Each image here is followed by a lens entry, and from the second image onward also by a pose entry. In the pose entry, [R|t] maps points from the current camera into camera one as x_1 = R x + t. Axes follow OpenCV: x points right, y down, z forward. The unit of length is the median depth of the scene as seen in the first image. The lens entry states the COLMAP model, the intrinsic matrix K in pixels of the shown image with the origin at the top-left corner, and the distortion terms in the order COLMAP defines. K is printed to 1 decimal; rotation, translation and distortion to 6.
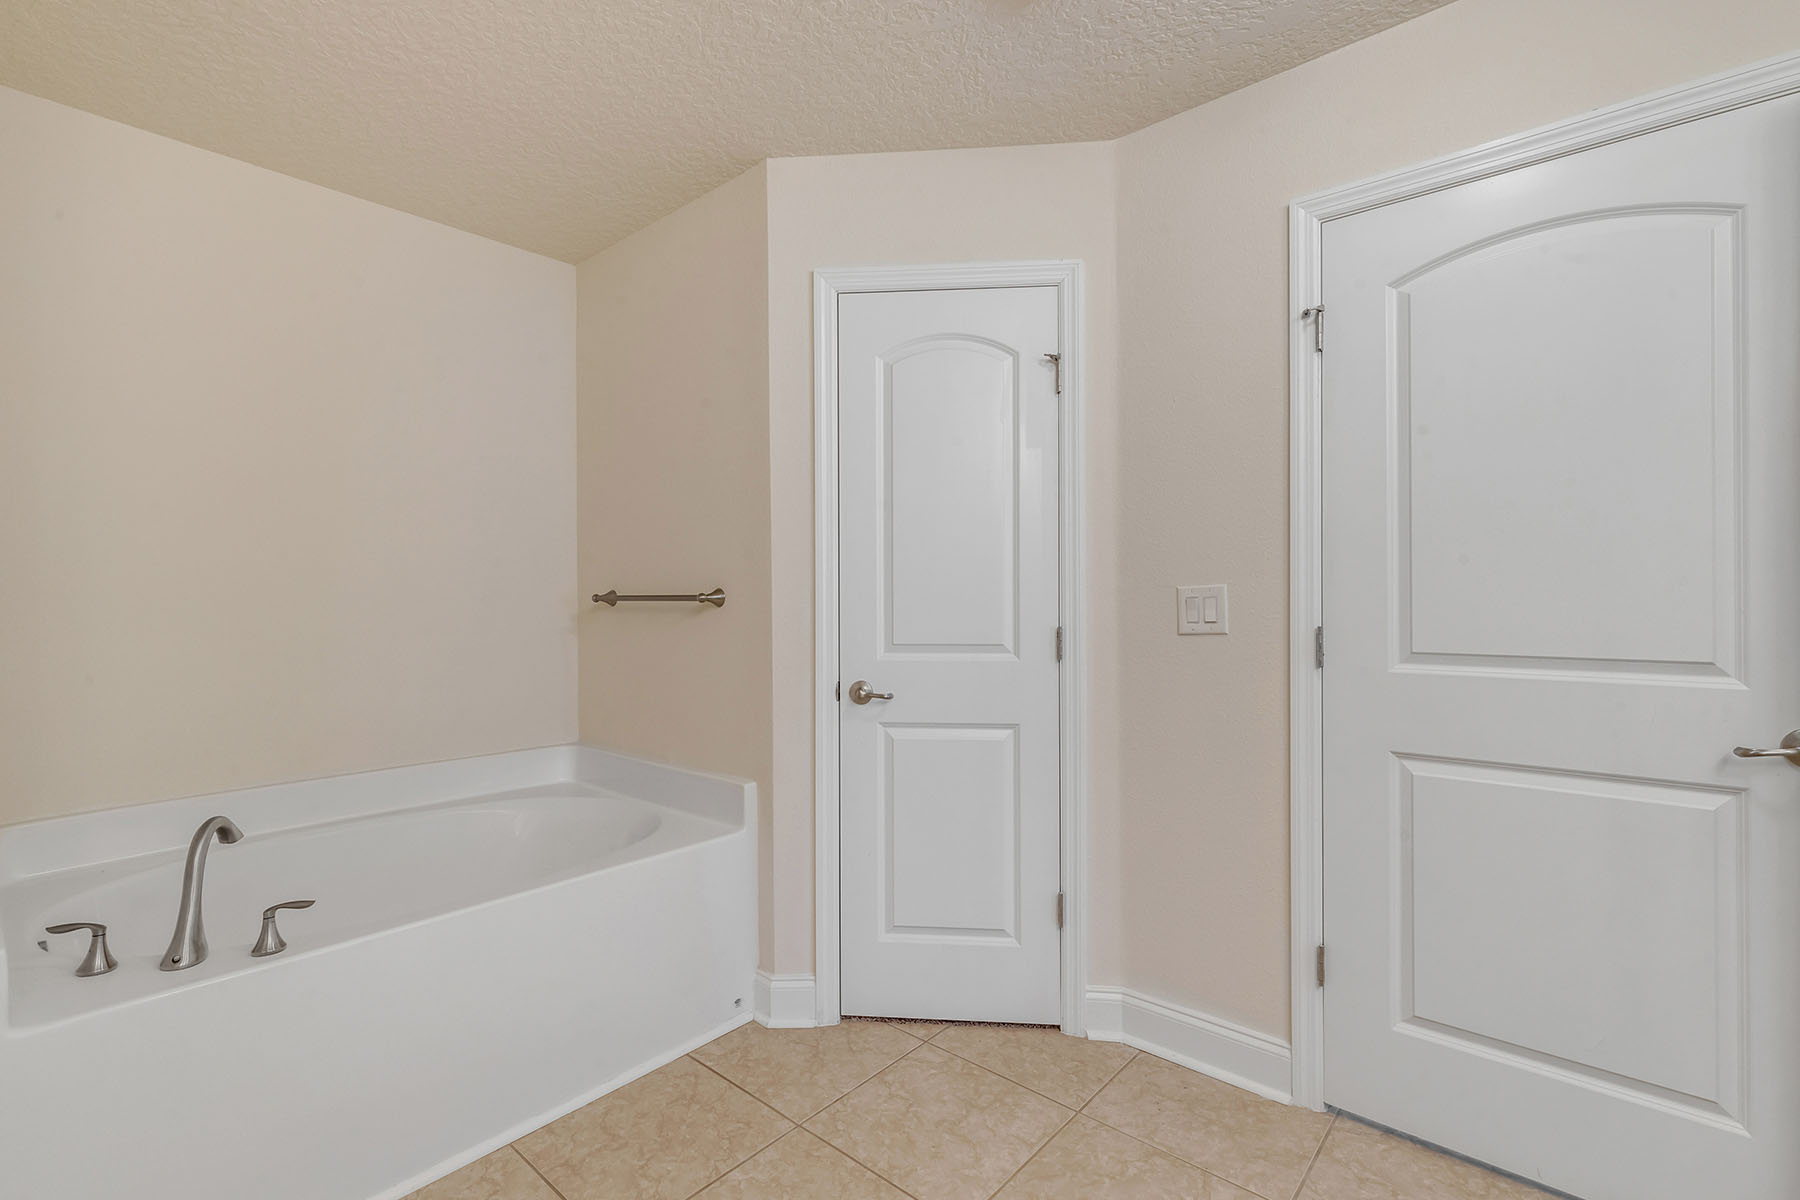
lens RADIAL K [[810.9, 0, 900.0], [0, 810.9, 600.0], [0, 0, 1]] dist [0.010367, 0.000066]
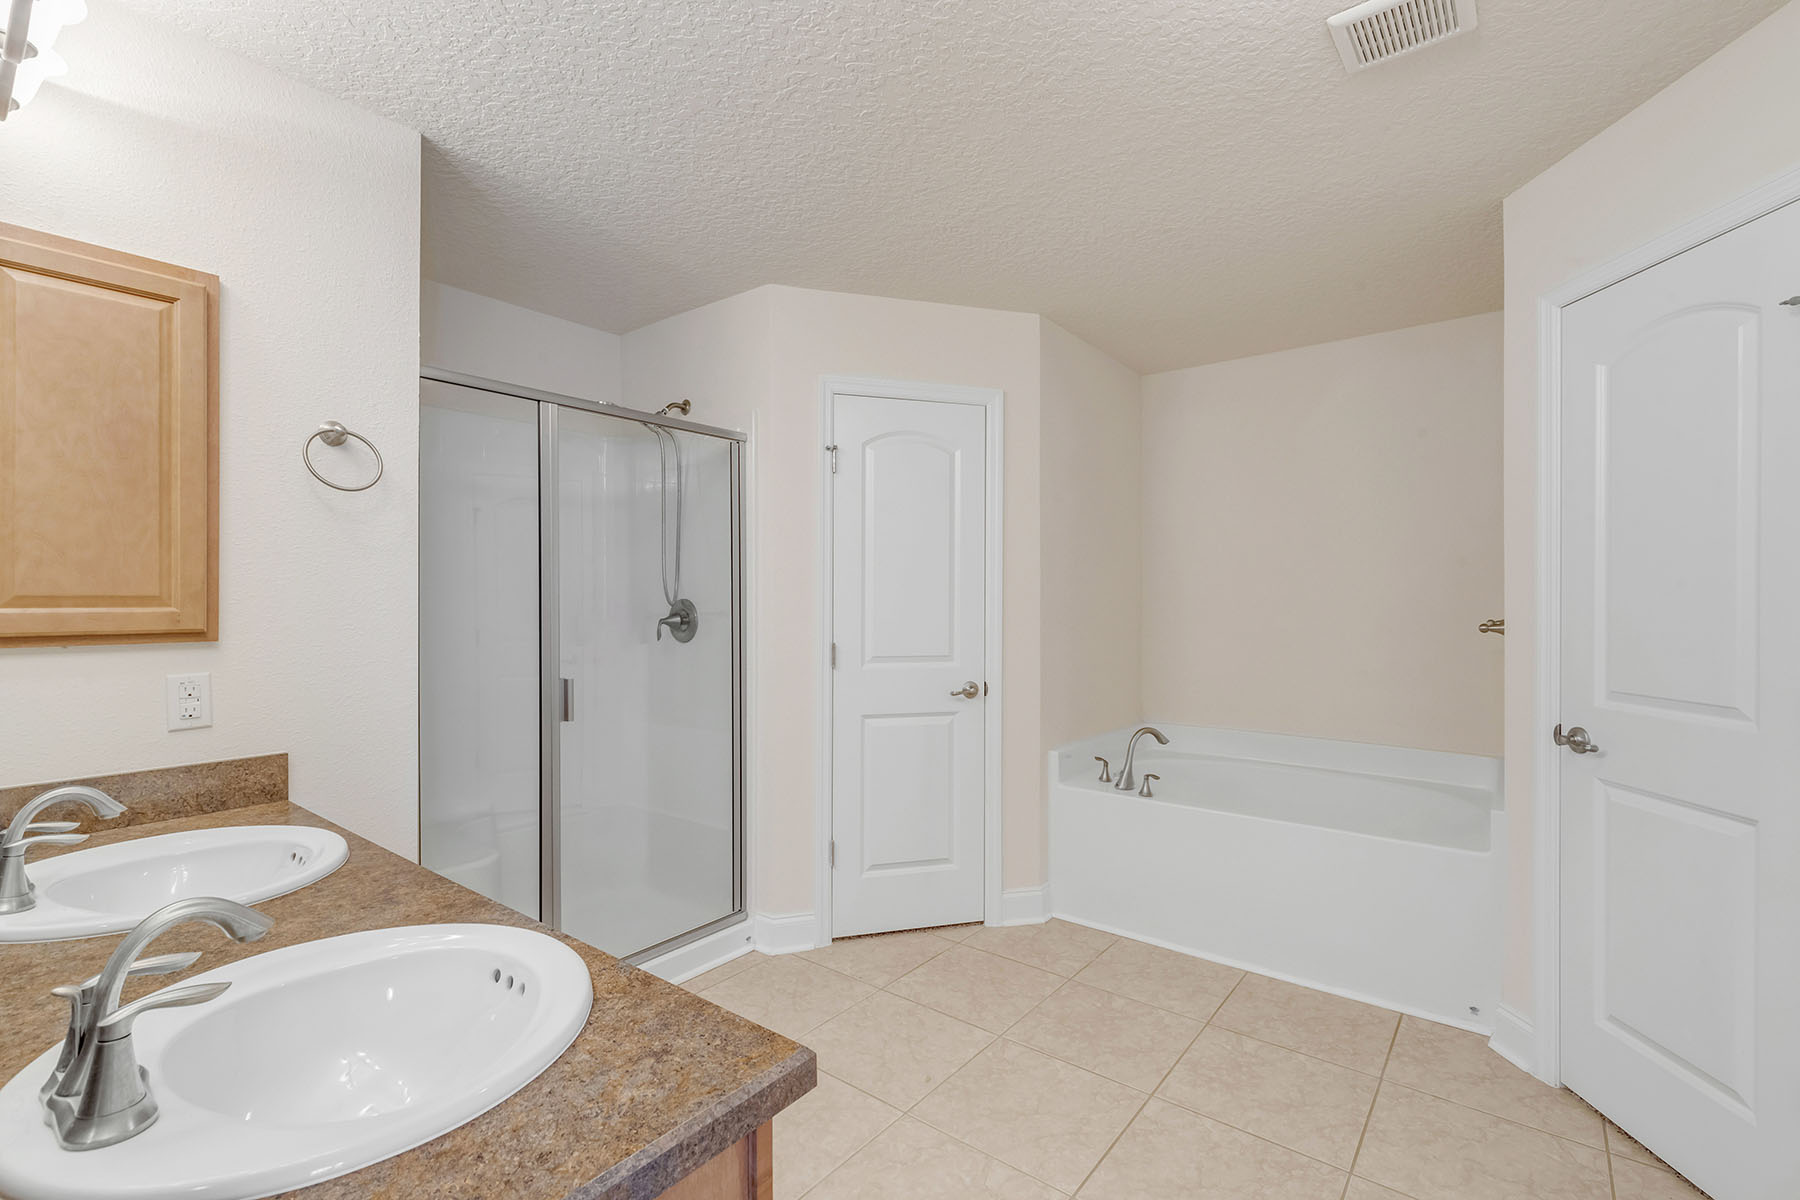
lens RADIAL K [[810.9, 0, 900.0], [0, 810.9, 600.0], [0, 0, 1]] dist [0.010367, 0.000066]
pose [[0.045279, 0.005437, -0.998960, 0.896568], [-0.001382, 0.999985, 0.005380, -0.049898], [0.998973, 0.001137, 0.045286, 0.216103]]
